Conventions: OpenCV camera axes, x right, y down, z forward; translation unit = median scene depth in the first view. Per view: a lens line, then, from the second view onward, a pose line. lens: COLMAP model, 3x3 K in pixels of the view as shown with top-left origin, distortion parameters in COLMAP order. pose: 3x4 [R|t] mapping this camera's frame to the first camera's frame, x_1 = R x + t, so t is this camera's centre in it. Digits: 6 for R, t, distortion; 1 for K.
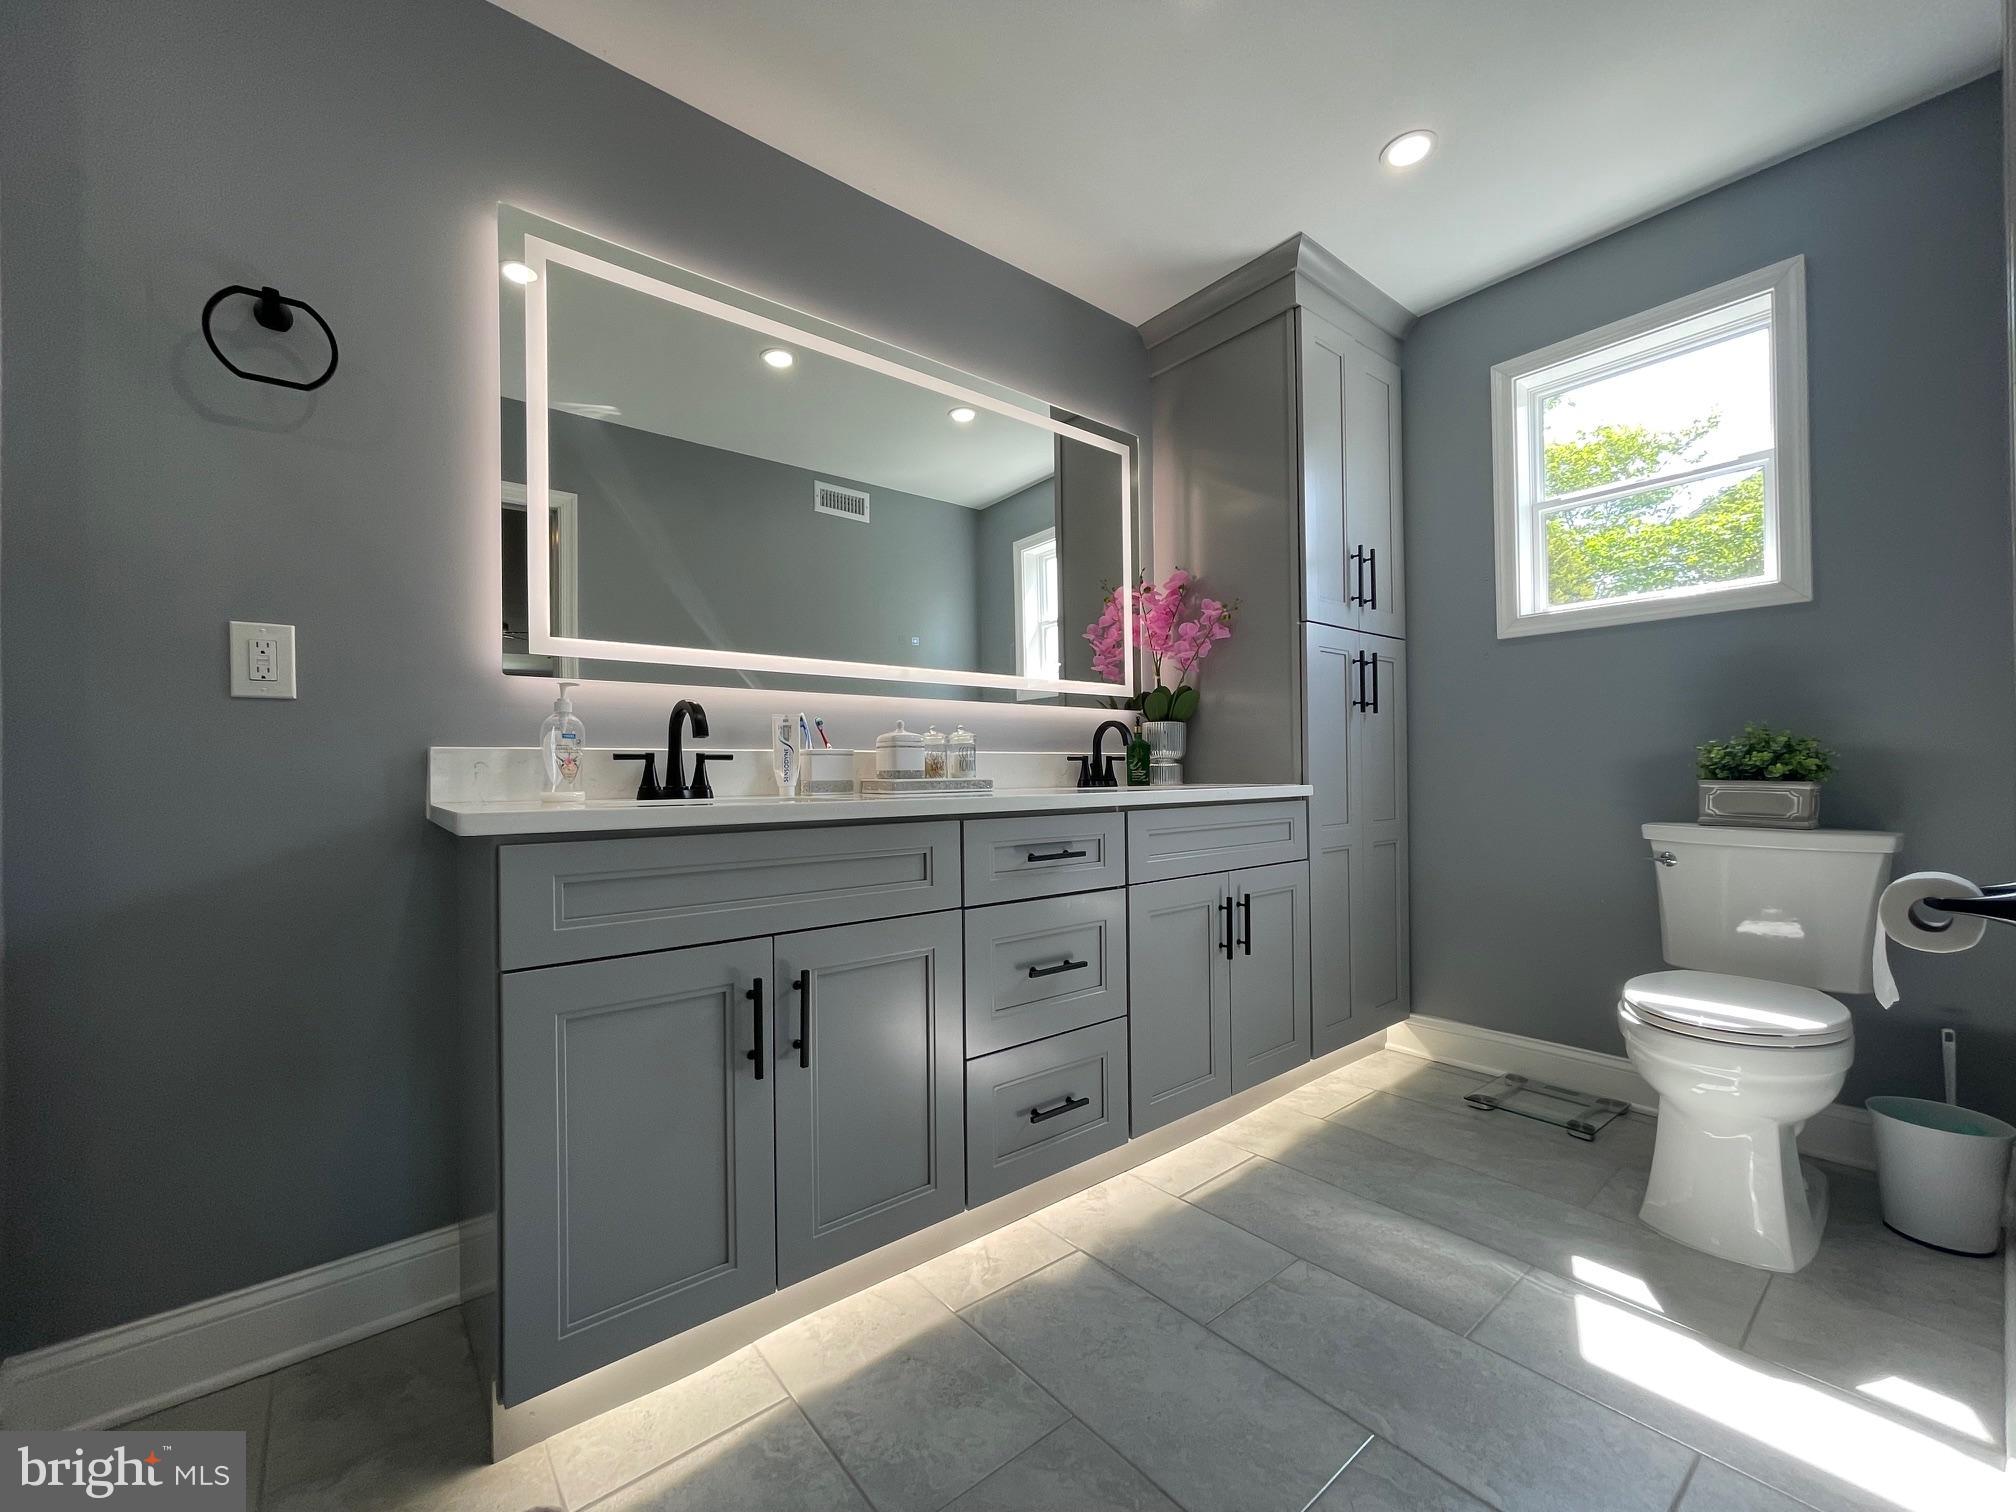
lens RADIAL K [[814.3, 0, 1009.4], [0, 814.3, 768.0], [0, 0, 1]] dist [0.001325, -0.000005]
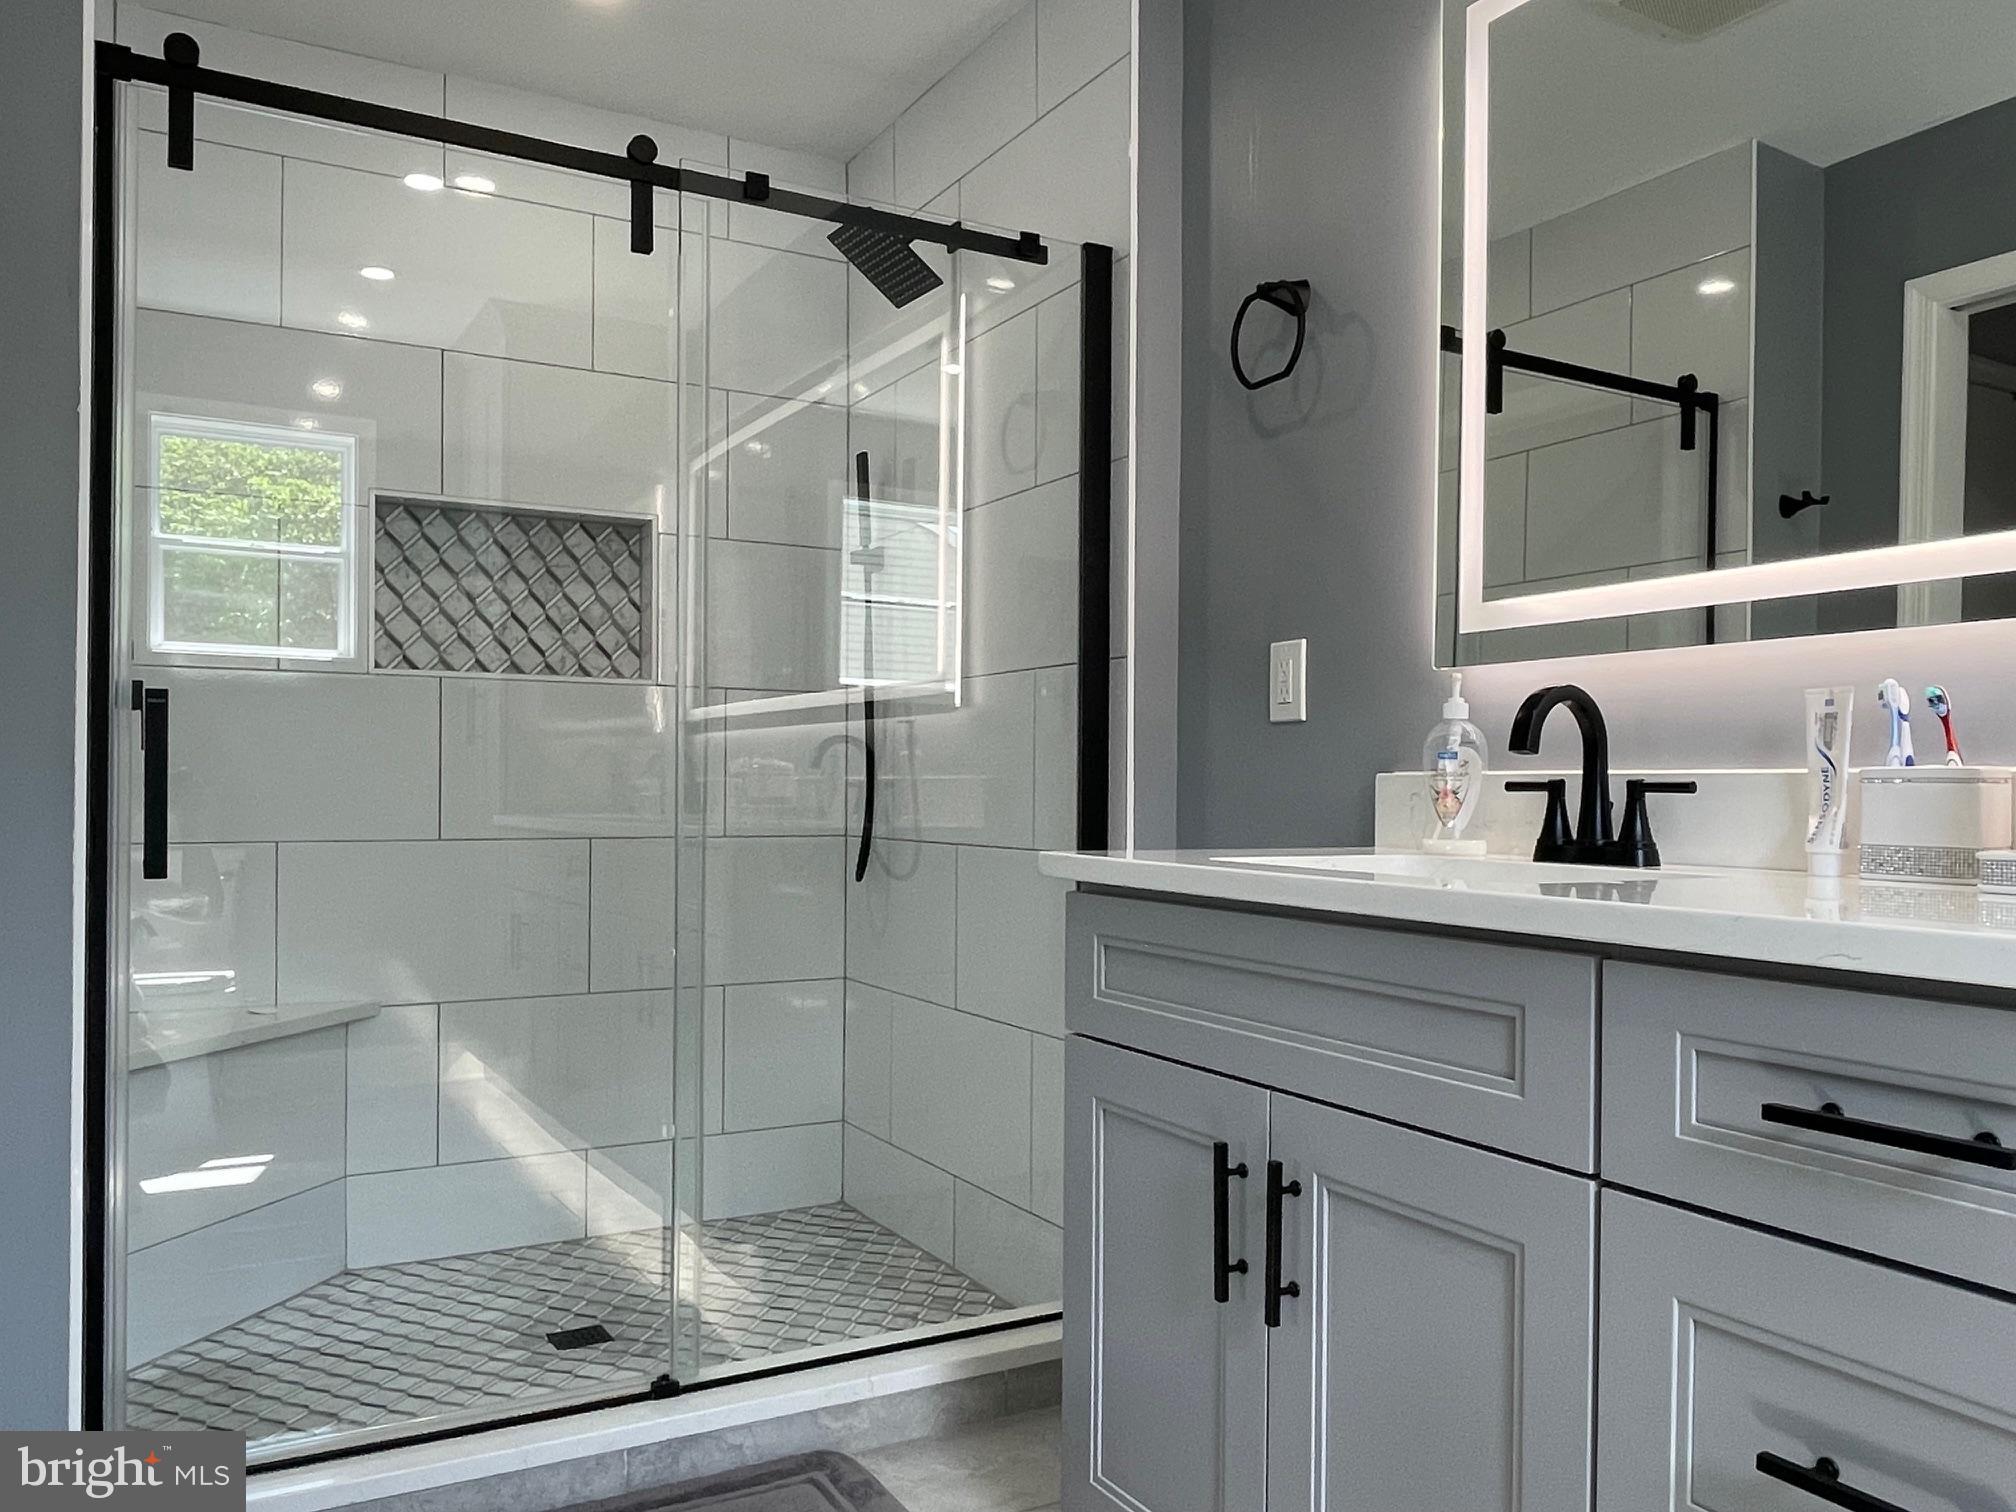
lens RADIAL K [[1530.8, 0, 1003.8], [0, 1530.8, 762.8], [0, 0, 1]] dist [0.014535, -0.034068]
pose [[-0.183328, 0.000146, -0.983052, 0.655733], [0.006034, 0.999981, -0.000977, -0.029329], [0.983033, -0.006110, -0.183326, 0.762676]]
